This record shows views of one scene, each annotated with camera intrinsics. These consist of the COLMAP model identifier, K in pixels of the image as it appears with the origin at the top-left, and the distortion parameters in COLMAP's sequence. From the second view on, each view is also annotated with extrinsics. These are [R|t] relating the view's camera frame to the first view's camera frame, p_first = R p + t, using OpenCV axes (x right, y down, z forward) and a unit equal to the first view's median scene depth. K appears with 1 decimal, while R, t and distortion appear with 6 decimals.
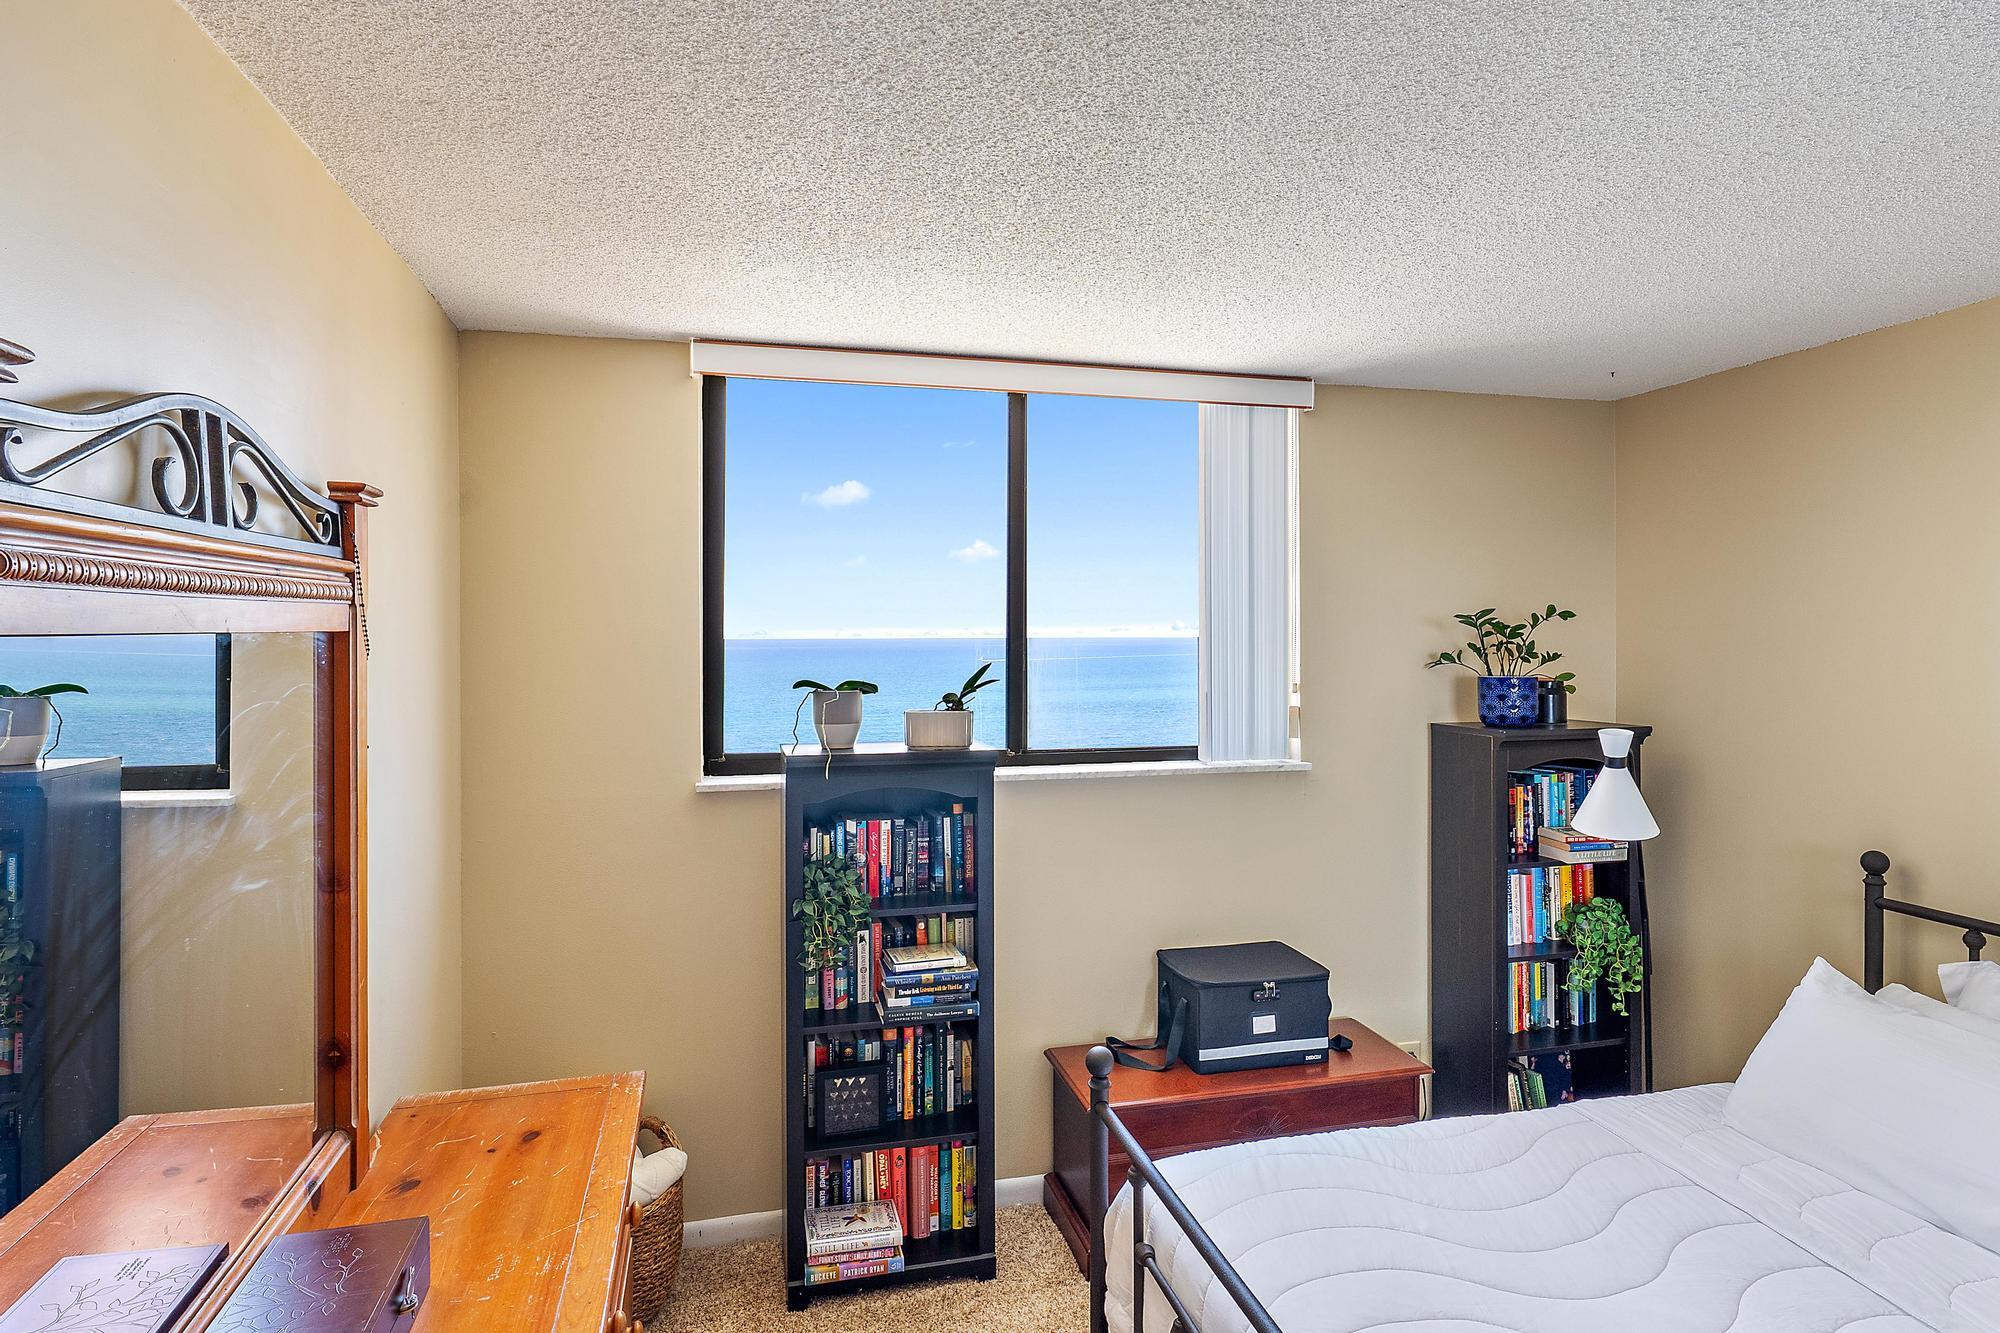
lens RADIAL K [[1103.0, 0, 978.7], [0, 1103.0, 658.4], [0, 0, 1]] dist [0.007725, -0.005109]
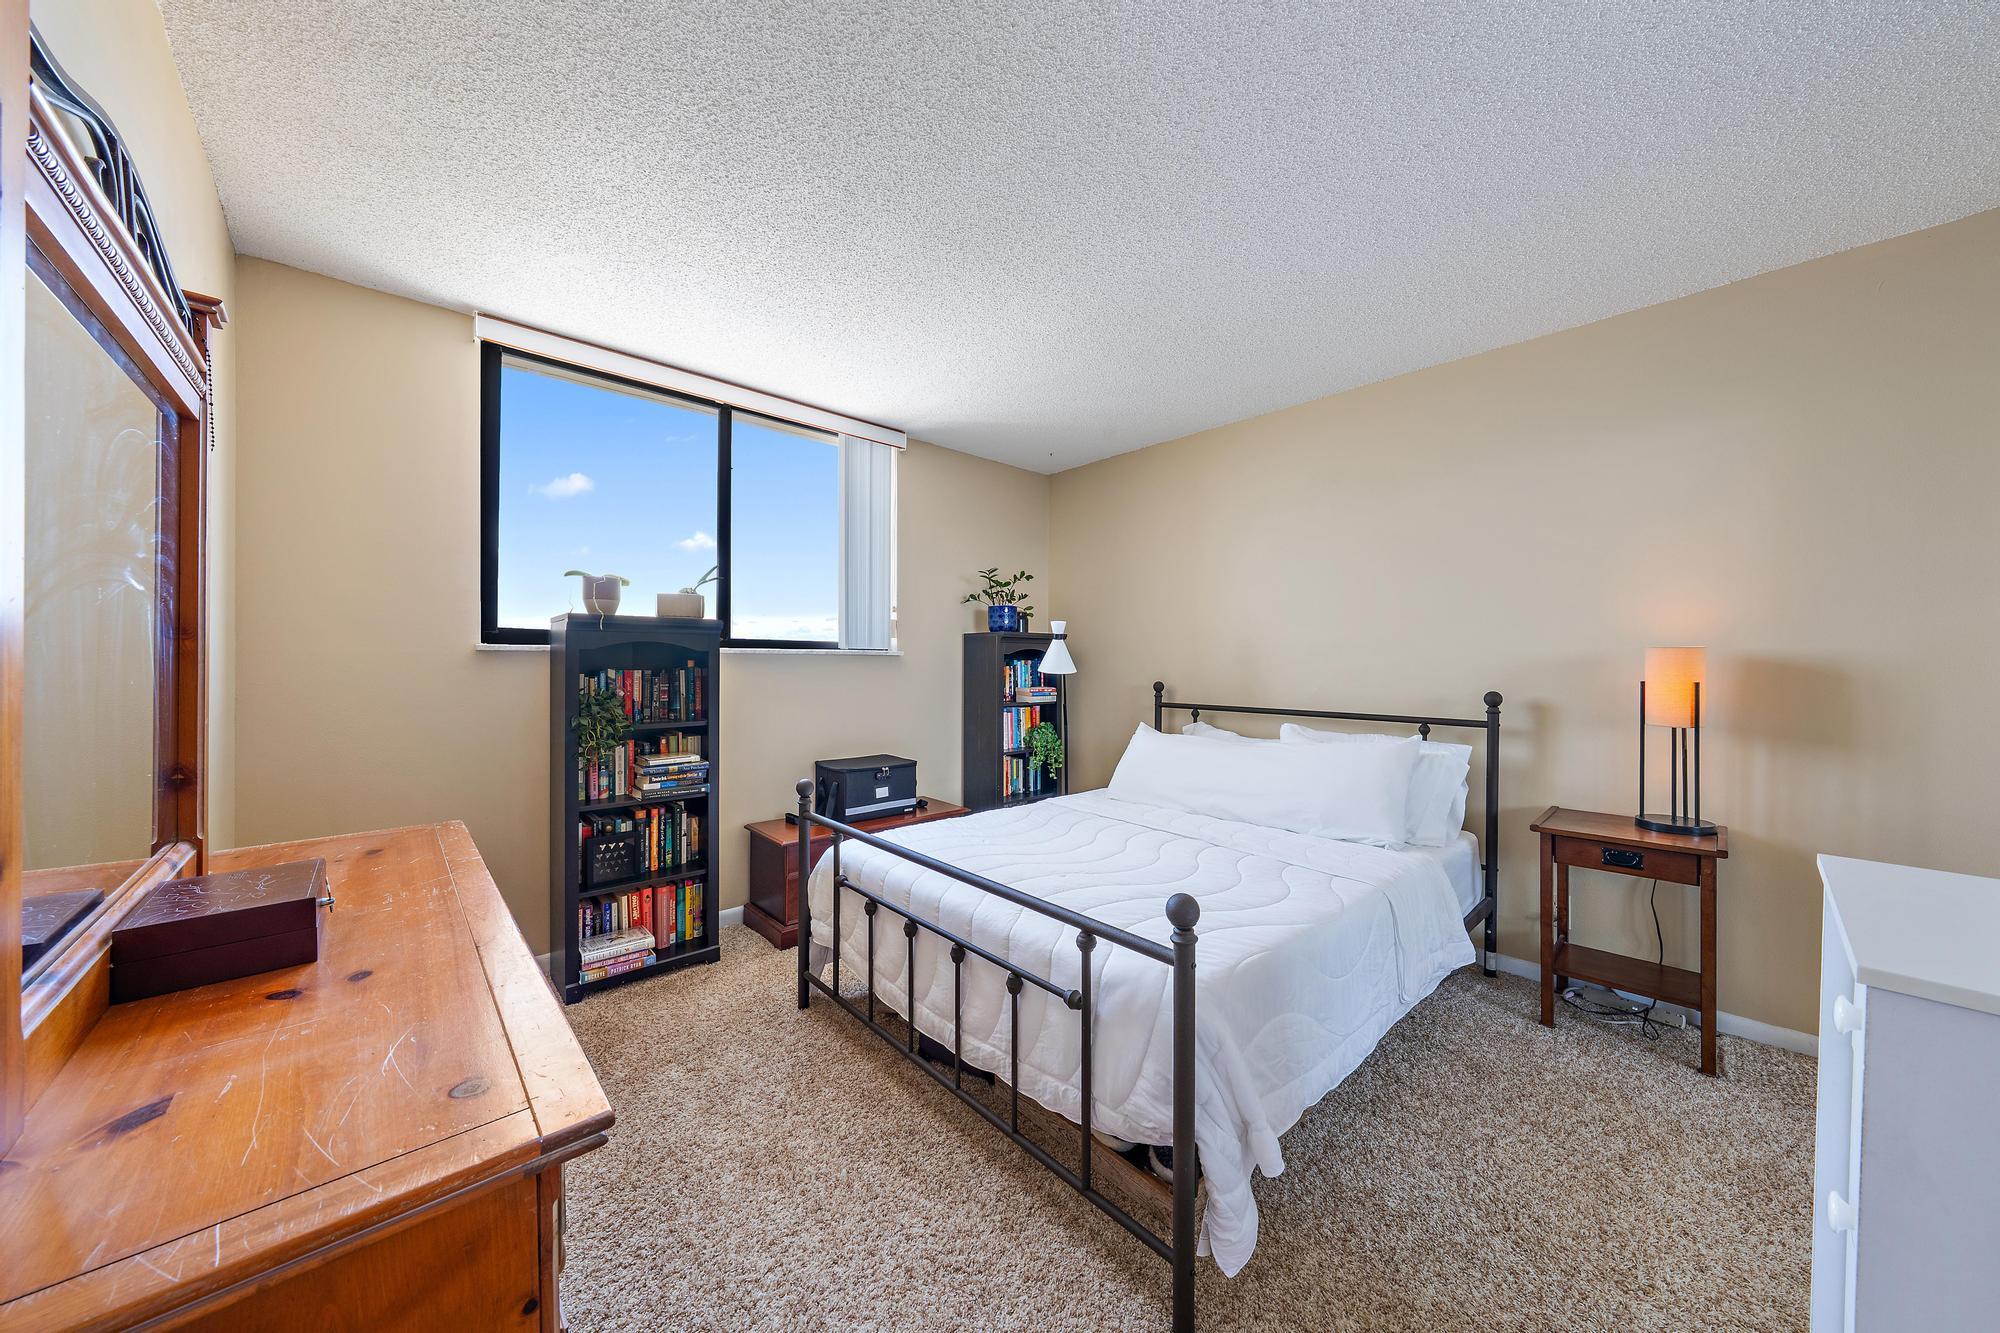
lens RADIAL K [[691.5, 0, 996.2], [0, 691.5, 666.5], [0, 0, 1]] dist [0.000714, 0.000320]
pose [[0.881476, 0.008406, 0.472154, -0.099137], [-0.006746, 0.999964, -0.005210, 0.143850], [-0.472180, 0.001408, 0.881501, -0.037133]]
